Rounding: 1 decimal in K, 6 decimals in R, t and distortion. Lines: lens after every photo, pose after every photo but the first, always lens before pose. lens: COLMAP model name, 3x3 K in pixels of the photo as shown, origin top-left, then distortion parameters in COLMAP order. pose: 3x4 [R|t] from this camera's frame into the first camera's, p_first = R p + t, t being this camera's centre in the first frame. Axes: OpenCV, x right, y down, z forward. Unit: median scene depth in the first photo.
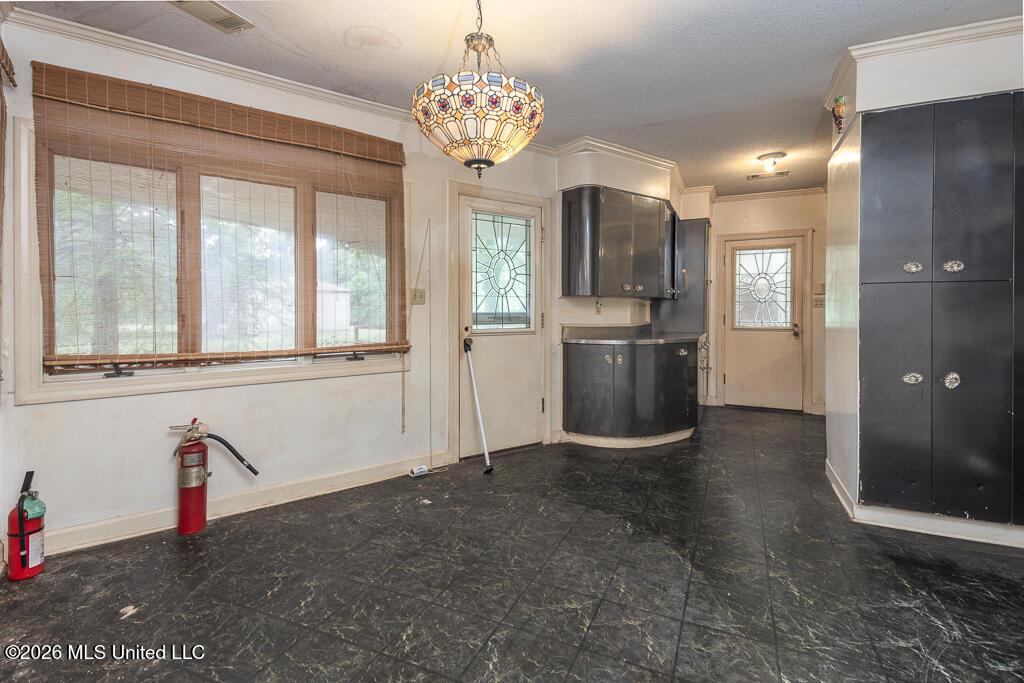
lens RADIAL K [[493.4, 0, 511.3], [0, 493.4, 311.0], [0, 0, 1]] dist [0.029569, -0.001254]
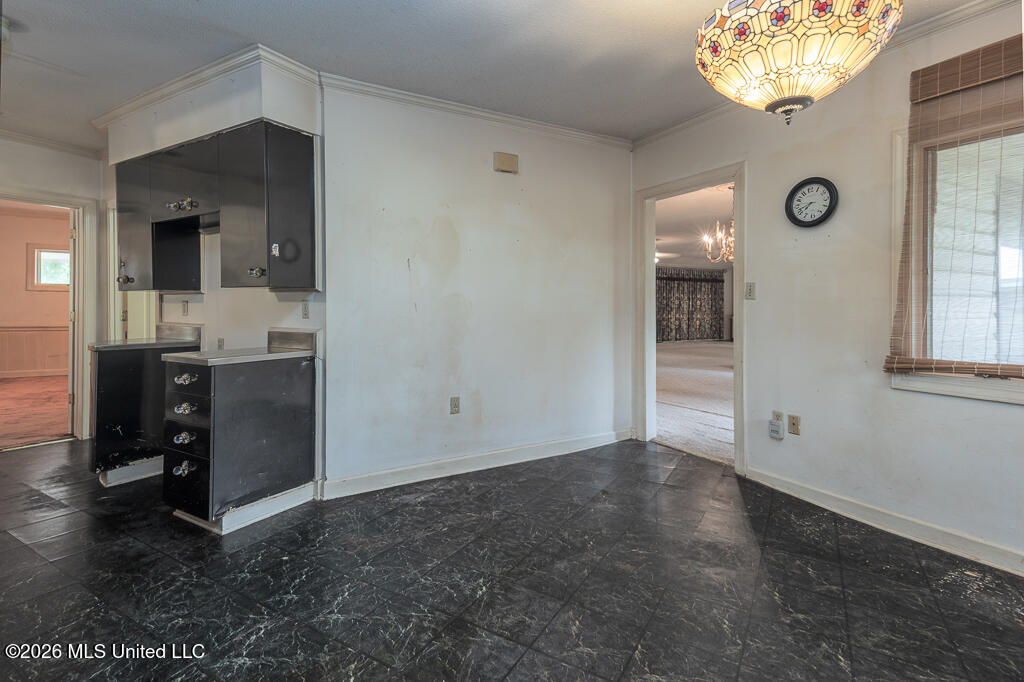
lens RADIAL K [[493.4, 0, 511.3], [0, 493.4, 310.5], [0, 0, 1]] dist [0.029569, -0.001254]
pose [[-0.993985, -0.004242, 0.109437, 0.280417], [-0.003829, 0.999985, 0.003991, 0.008689], [-0.109452, 0.003548, -0.993986, 1.909966]]
